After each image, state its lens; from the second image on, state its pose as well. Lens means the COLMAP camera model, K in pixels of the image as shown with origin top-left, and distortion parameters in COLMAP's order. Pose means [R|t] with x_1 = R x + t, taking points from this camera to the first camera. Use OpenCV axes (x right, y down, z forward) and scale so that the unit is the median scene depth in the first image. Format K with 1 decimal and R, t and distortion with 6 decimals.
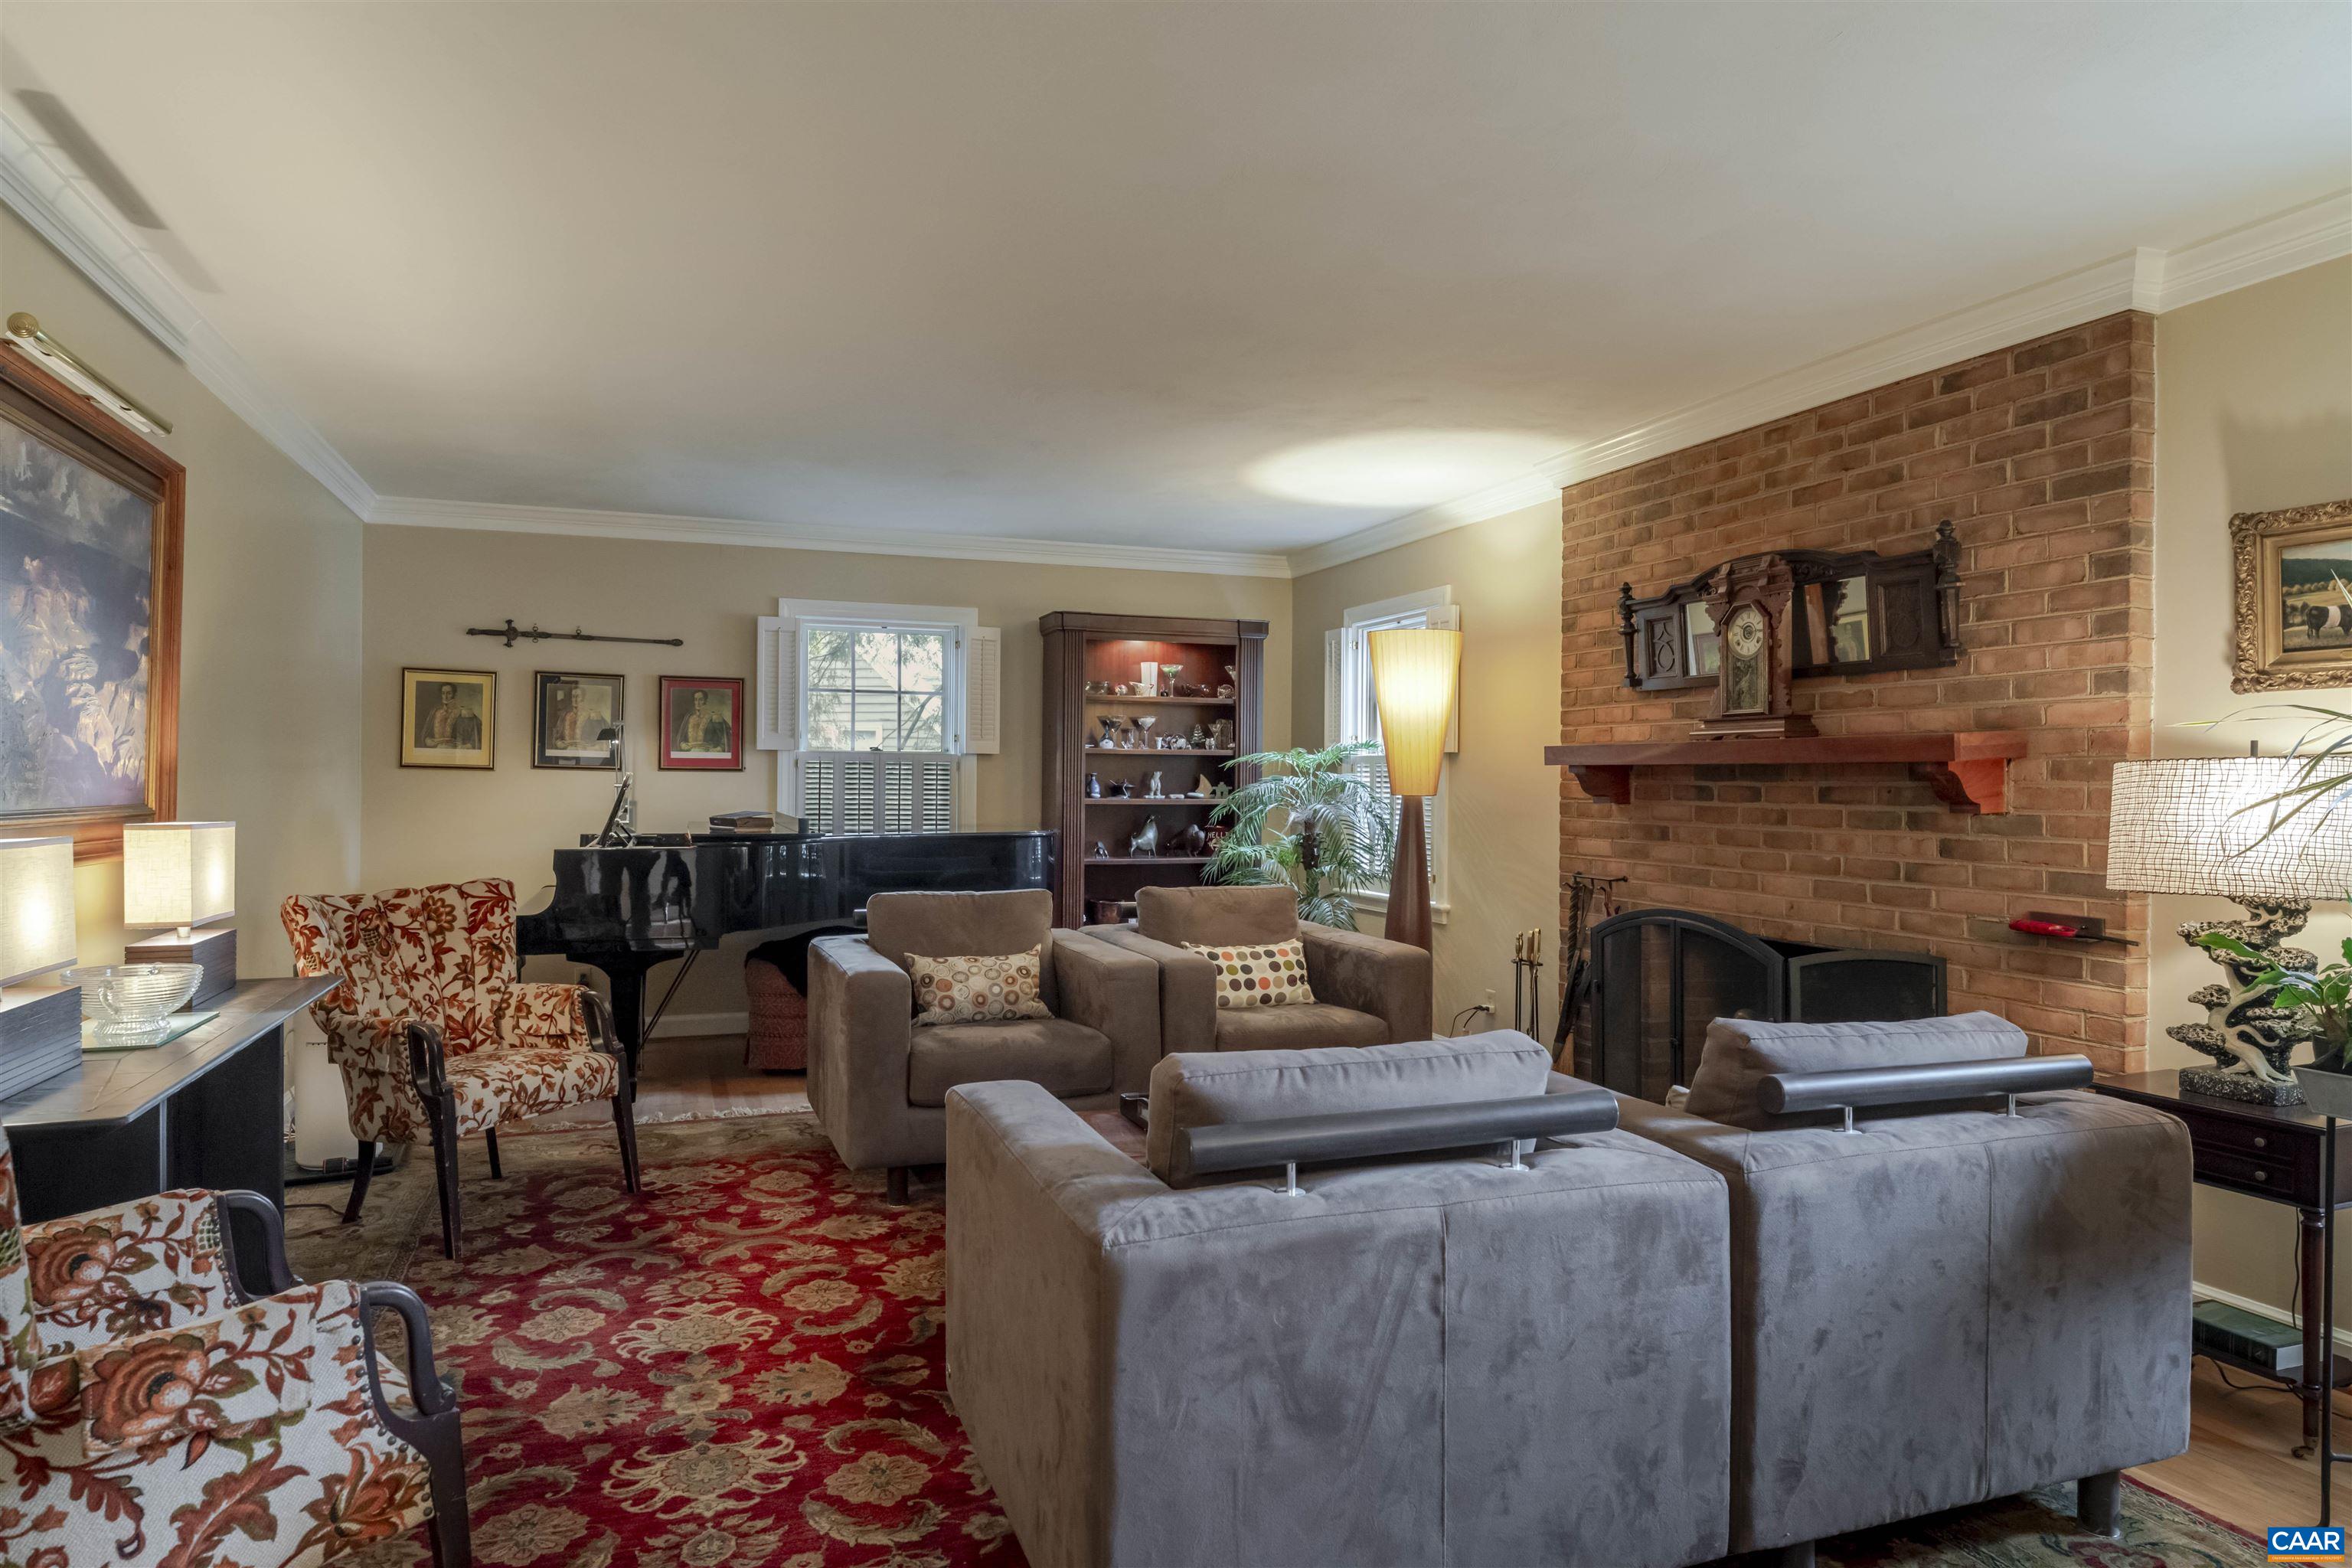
lens RADIAL K [[1429.2, 0, 1178.1], [0, 1429.2, 784.2], [0, 0, 1]] dist [0.000040, -0.001082]
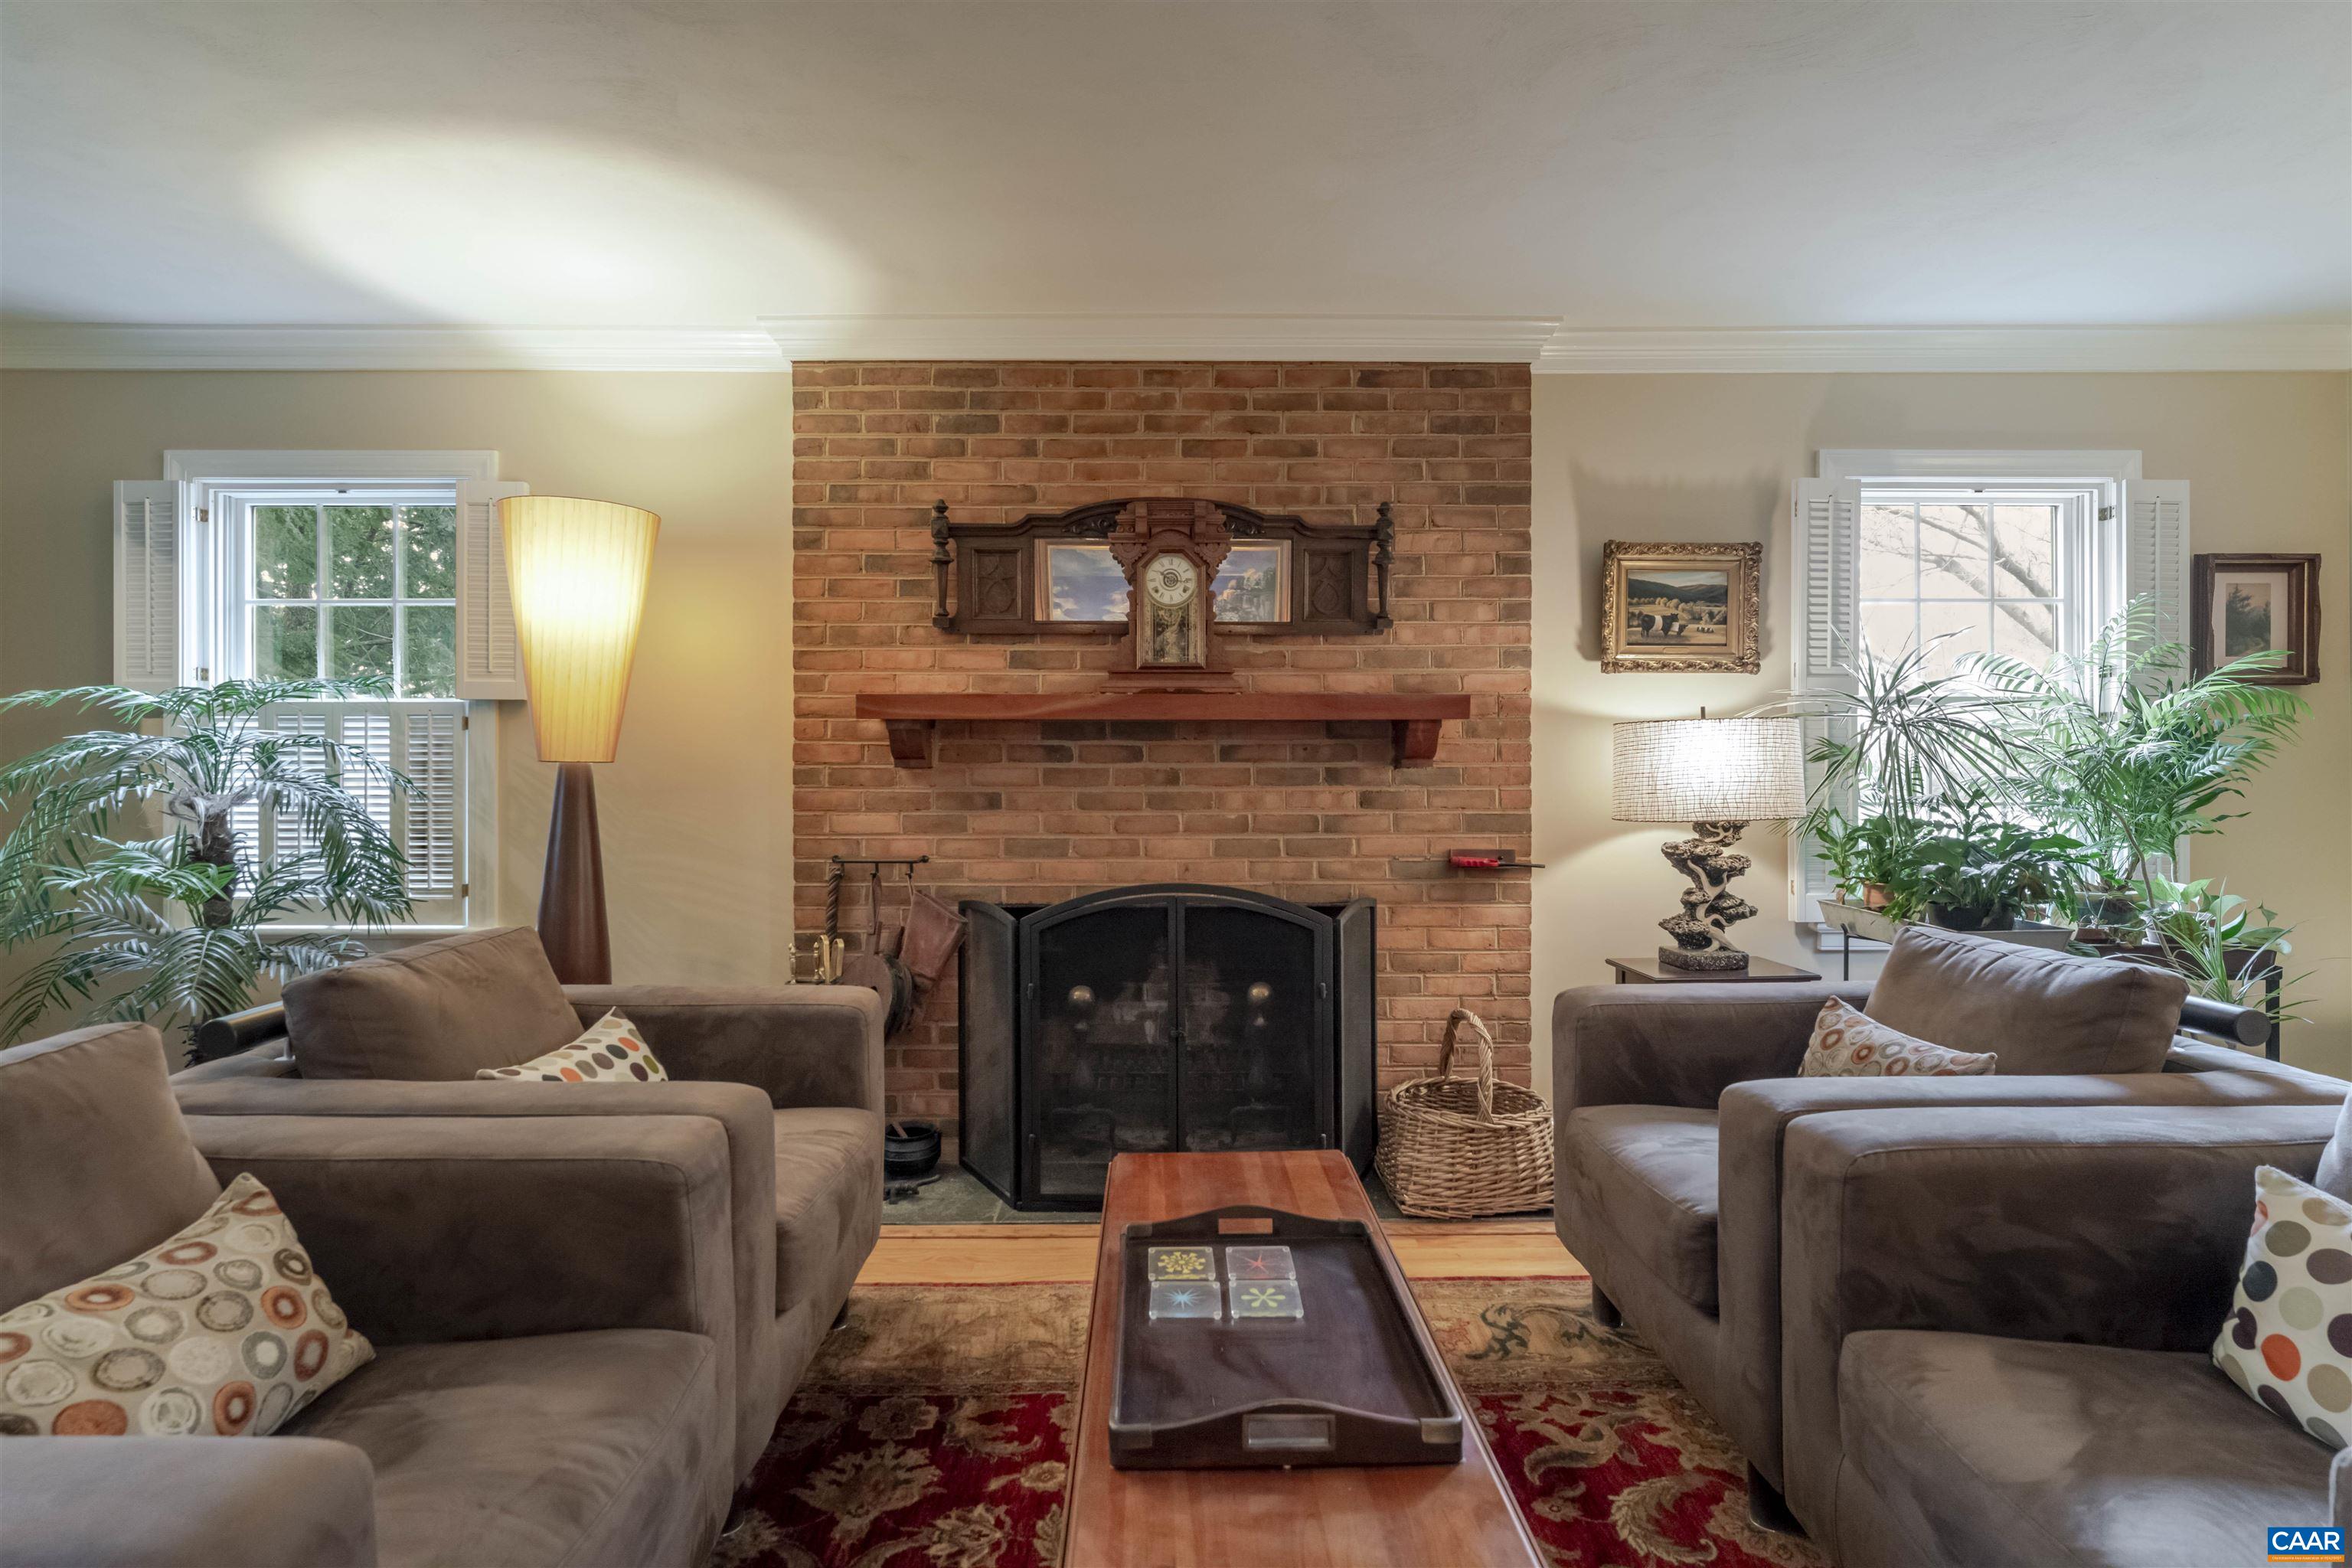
lens RADIAL K [[1170.7, 0, 1172.5], [0, 1170.7, 762.7], [0, 0, 1]] dist [-0.001856, -0.000074]
pose [[0.336057, -0.009613, 0.941793, -0.337894], [0.006469, 0.999948, 0.007898, 0.007599], [-0.941819, 0.003438, 0.336102, 0.778189]]
